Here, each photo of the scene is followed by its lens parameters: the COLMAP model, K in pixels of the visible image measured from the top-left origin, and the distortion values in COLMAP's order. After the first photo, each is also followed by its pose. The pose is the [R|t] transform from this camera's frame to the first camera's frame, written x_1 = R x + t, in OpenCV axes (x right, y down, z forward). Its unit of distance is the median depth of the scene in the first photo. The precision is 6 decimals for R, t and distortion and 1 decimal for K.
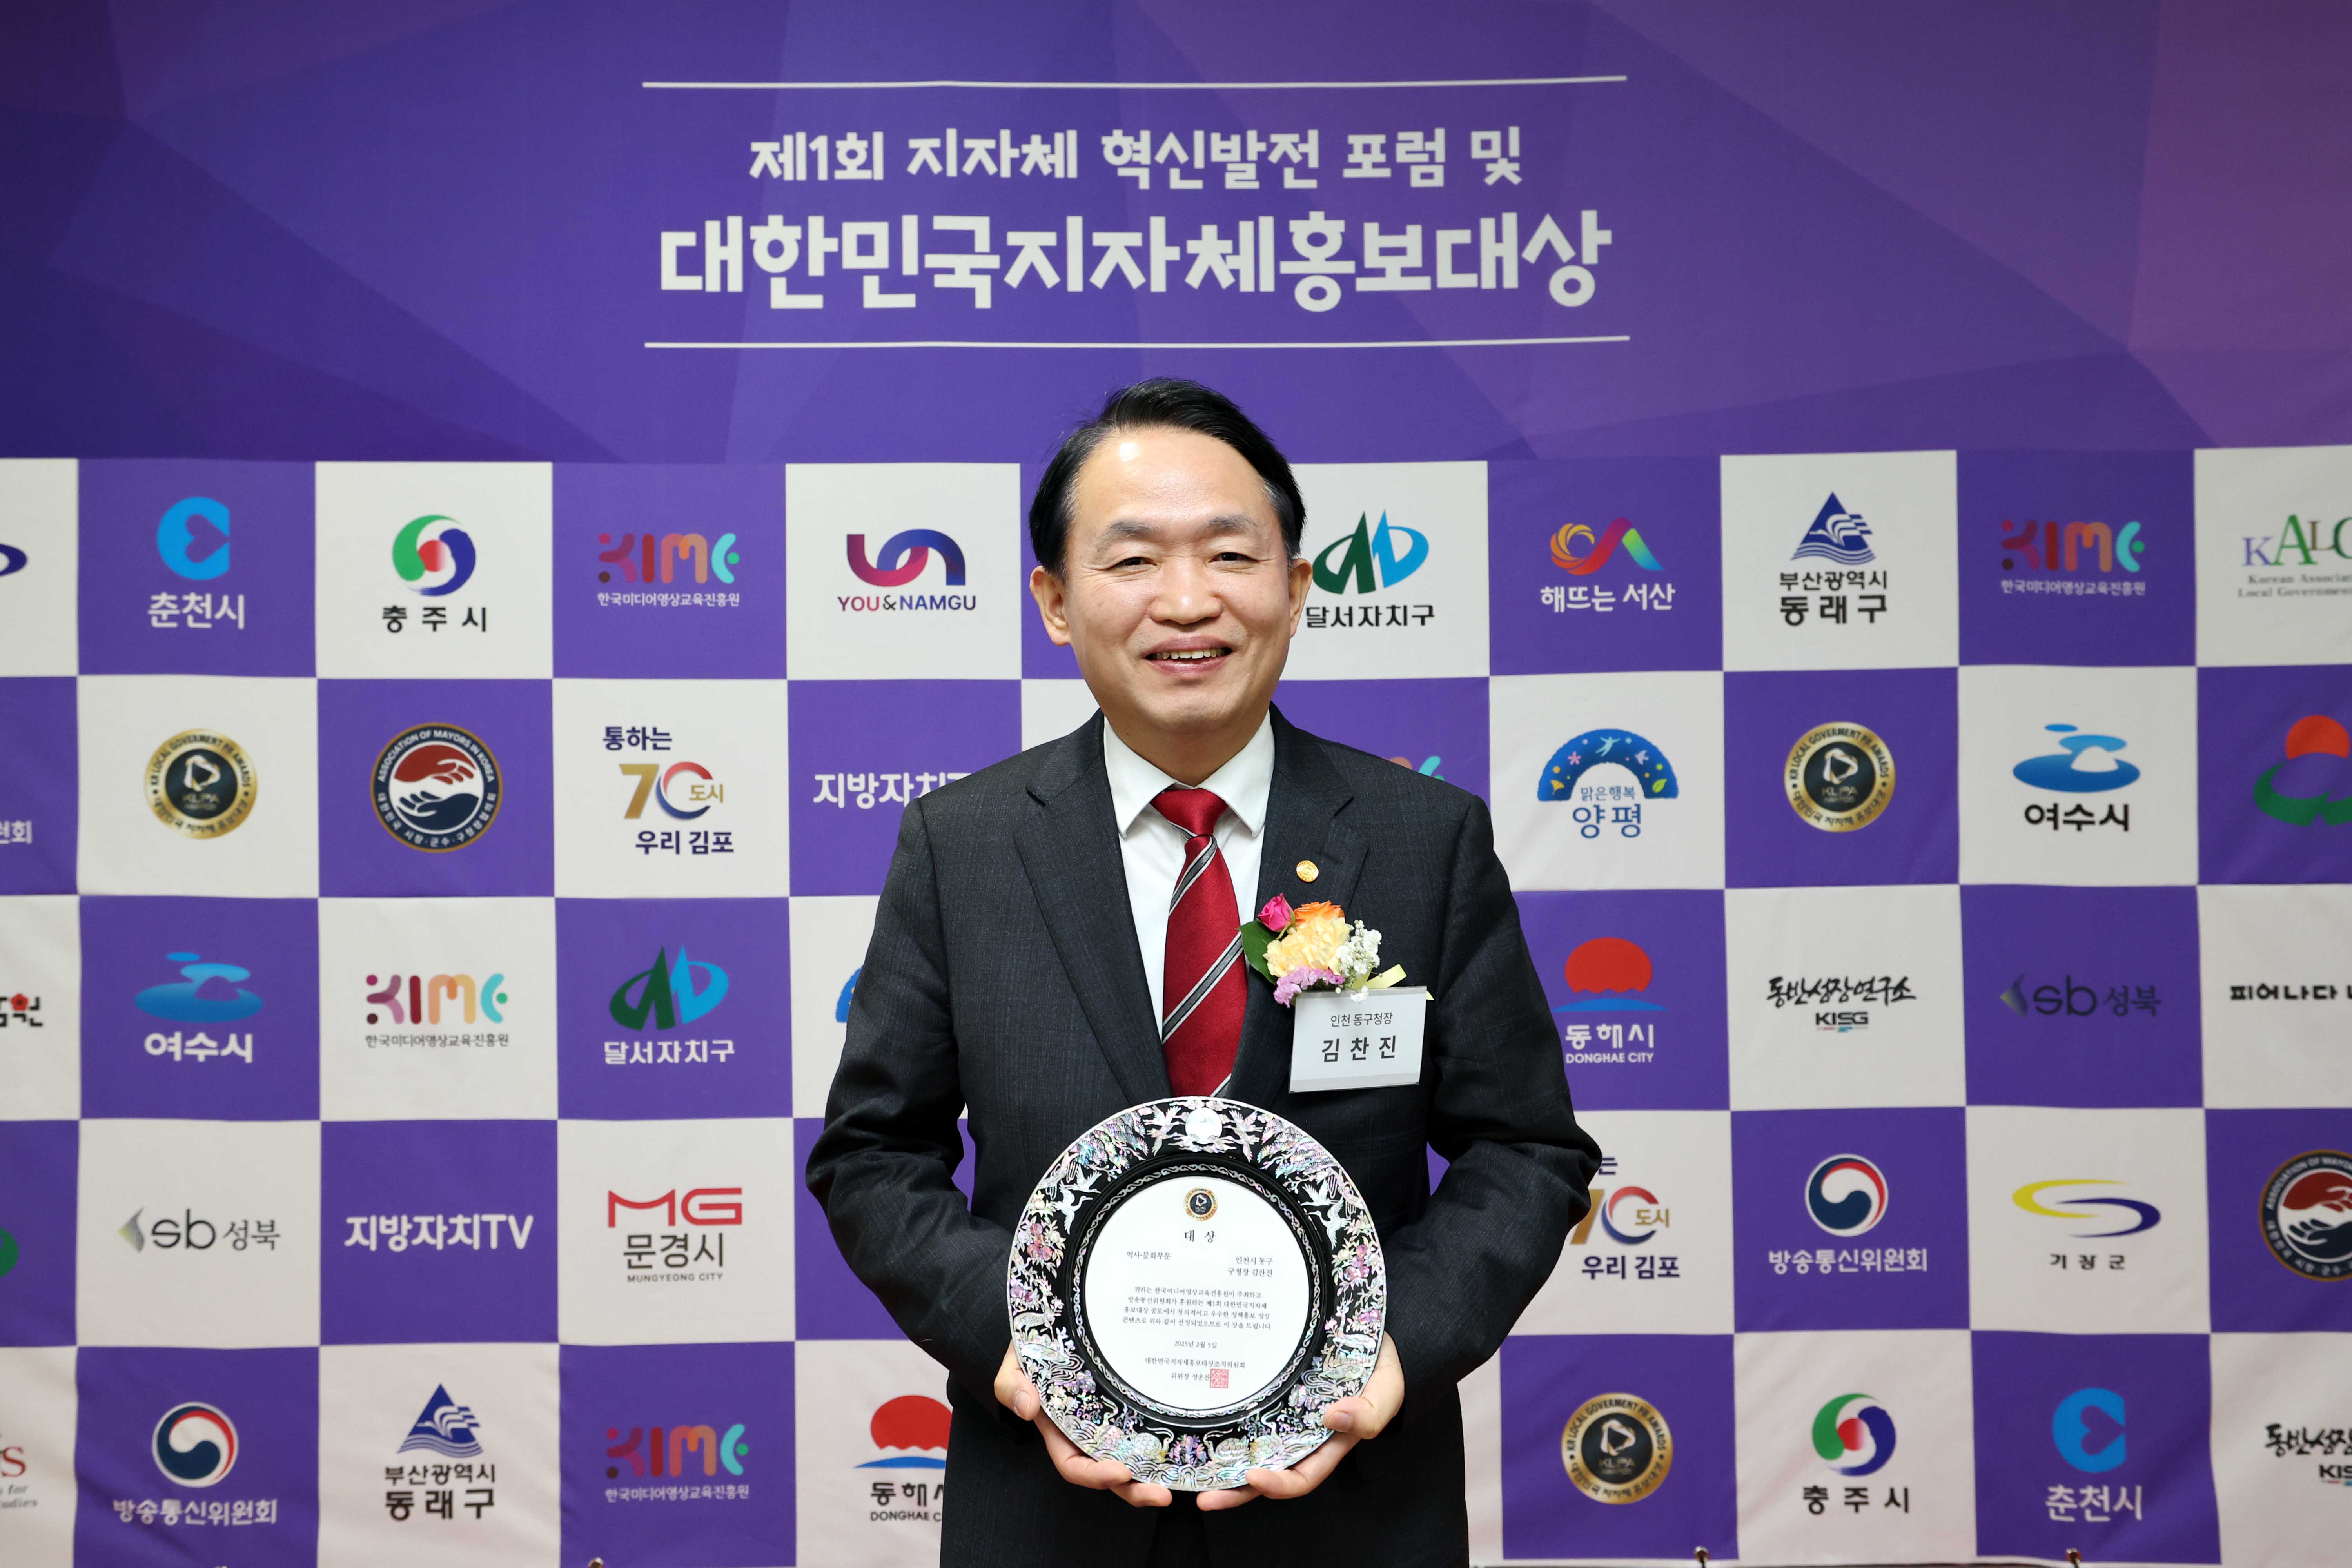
lens RADIAL K [[1828.0, 0, 1165.5], [0, 1828.0, 766.4], [0, 0, 1]] dist [-0.002198, 0.052282]
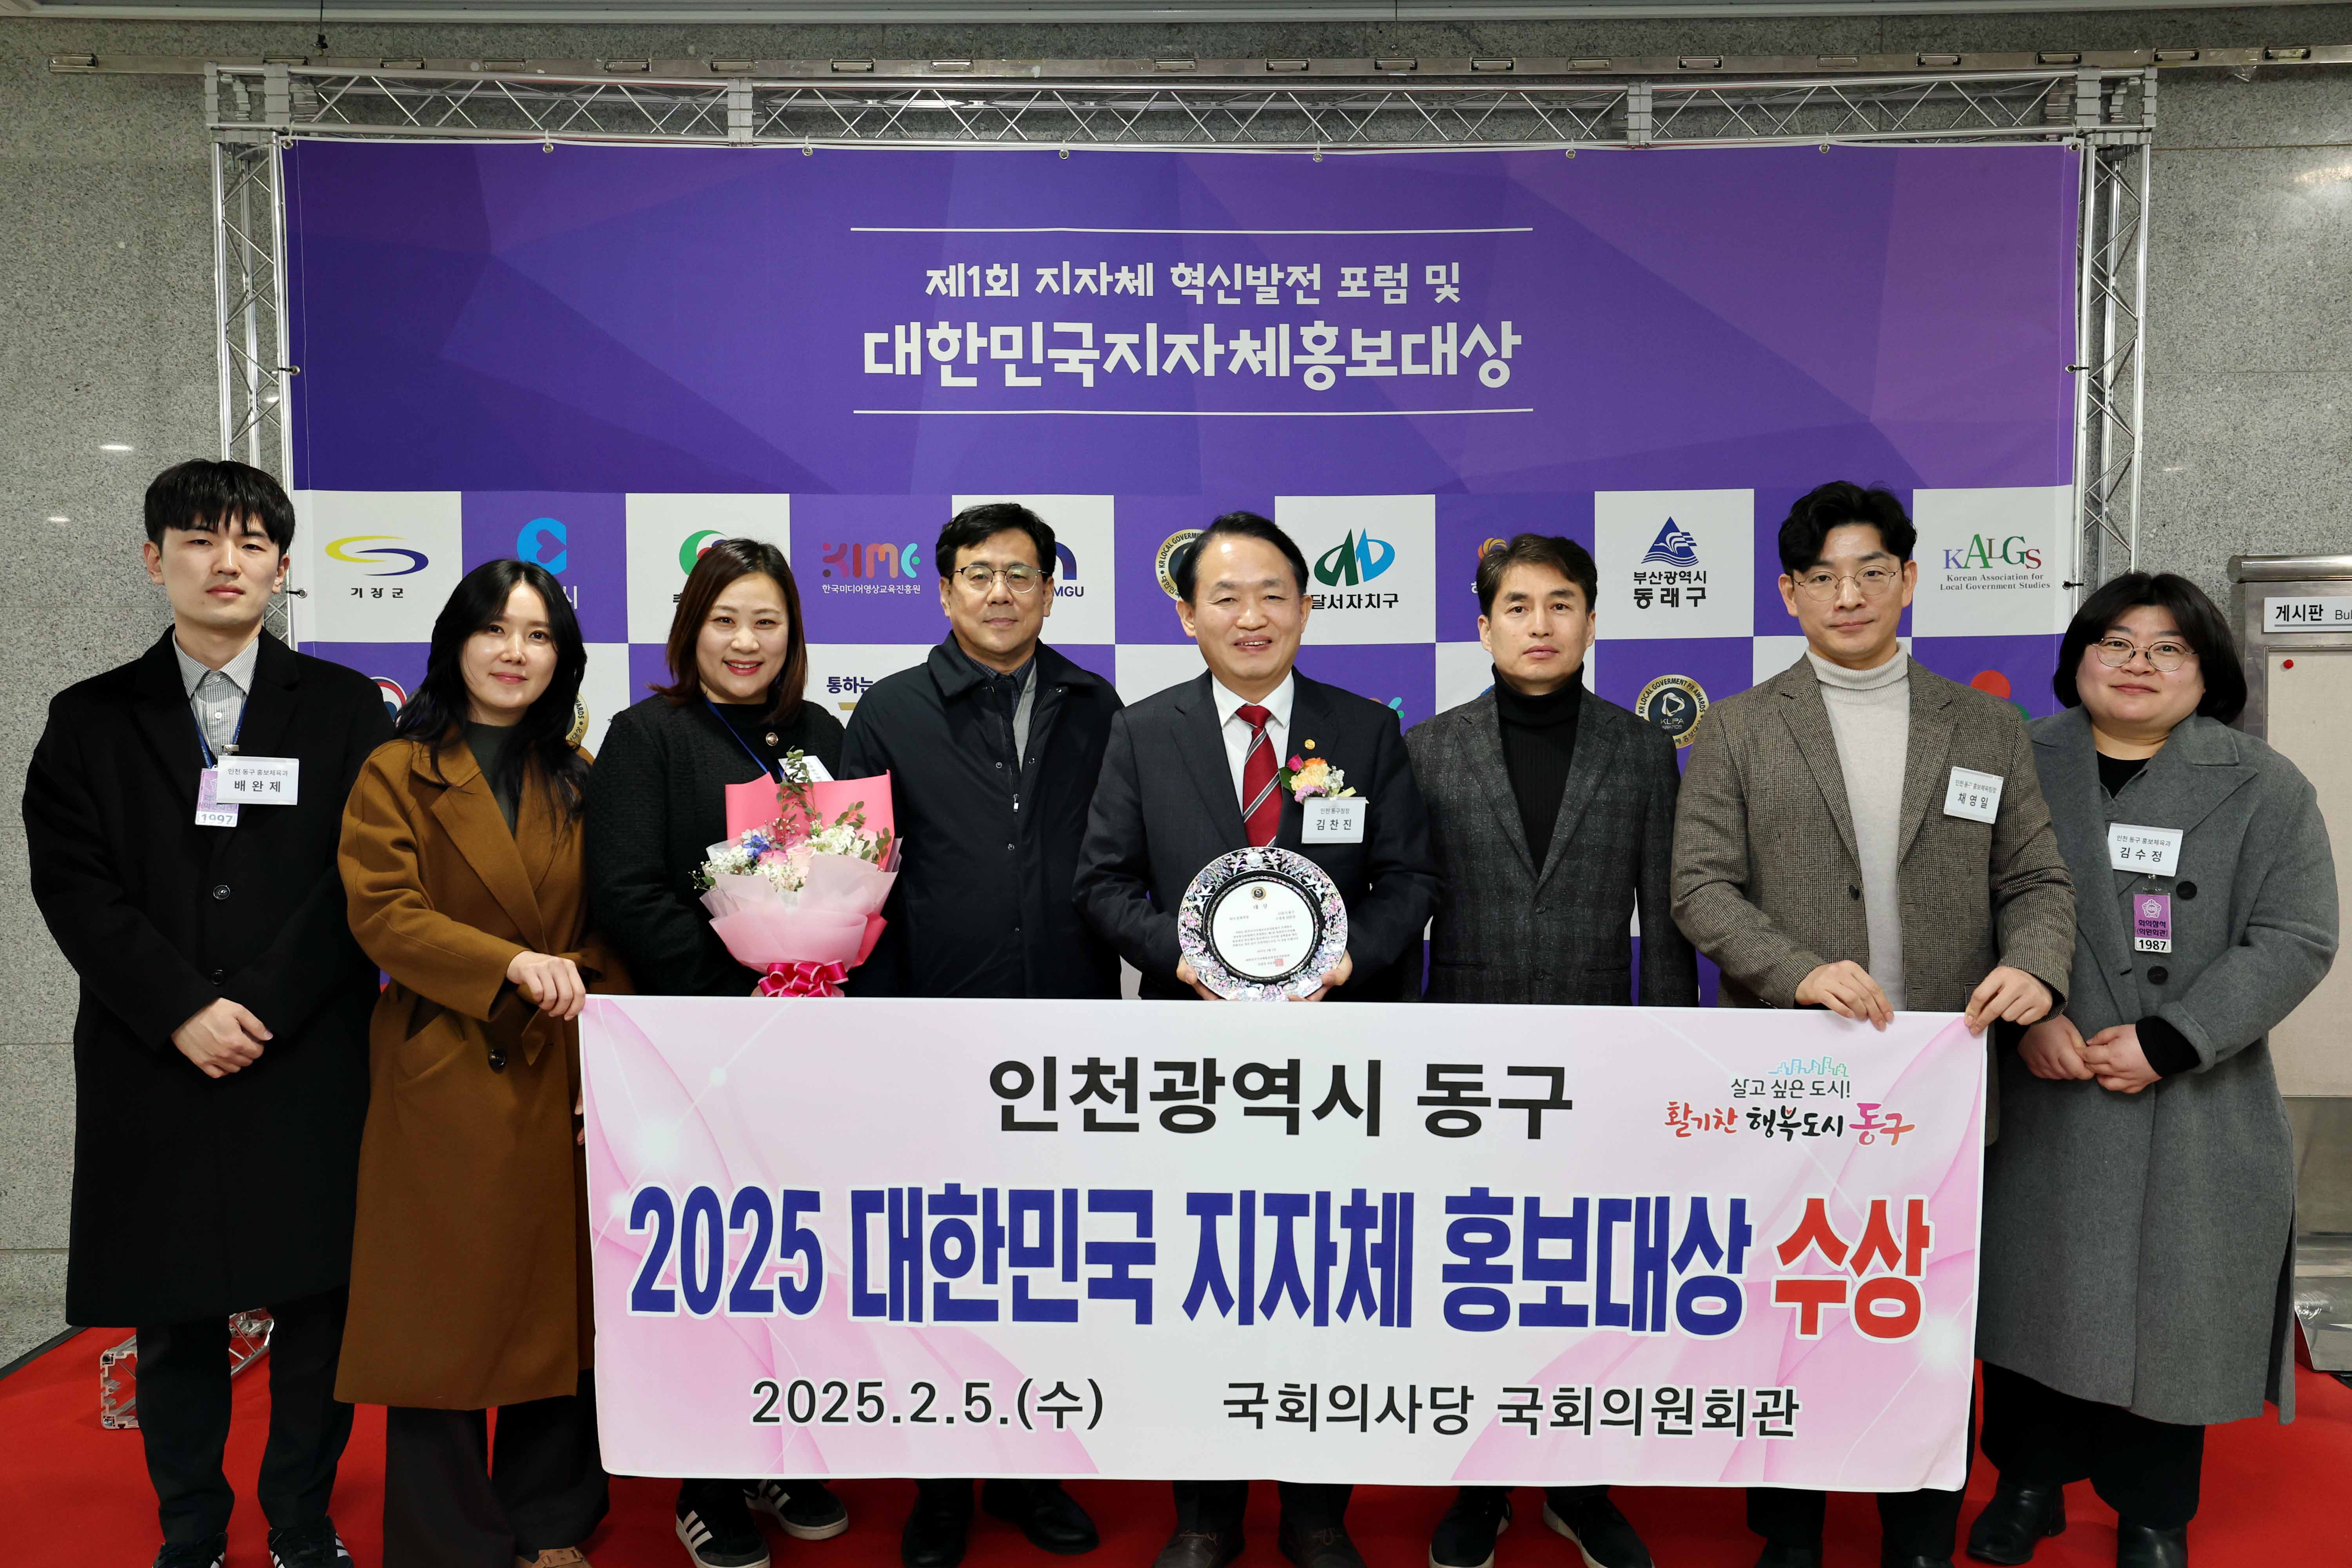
lens RADIAL K [[1897.4, 0, 1181.5], [0, 1897.4, 797.1], [0, 0, 1]] dist [-0.005167, 0.055702]
pose [[0.999957, -0.000079, 0.009316, -0.040178], [-0.000365, 0.998864, 0.047641, 0.001872], [-0.009309, -0.047643, 0.998821, -0.516156]]
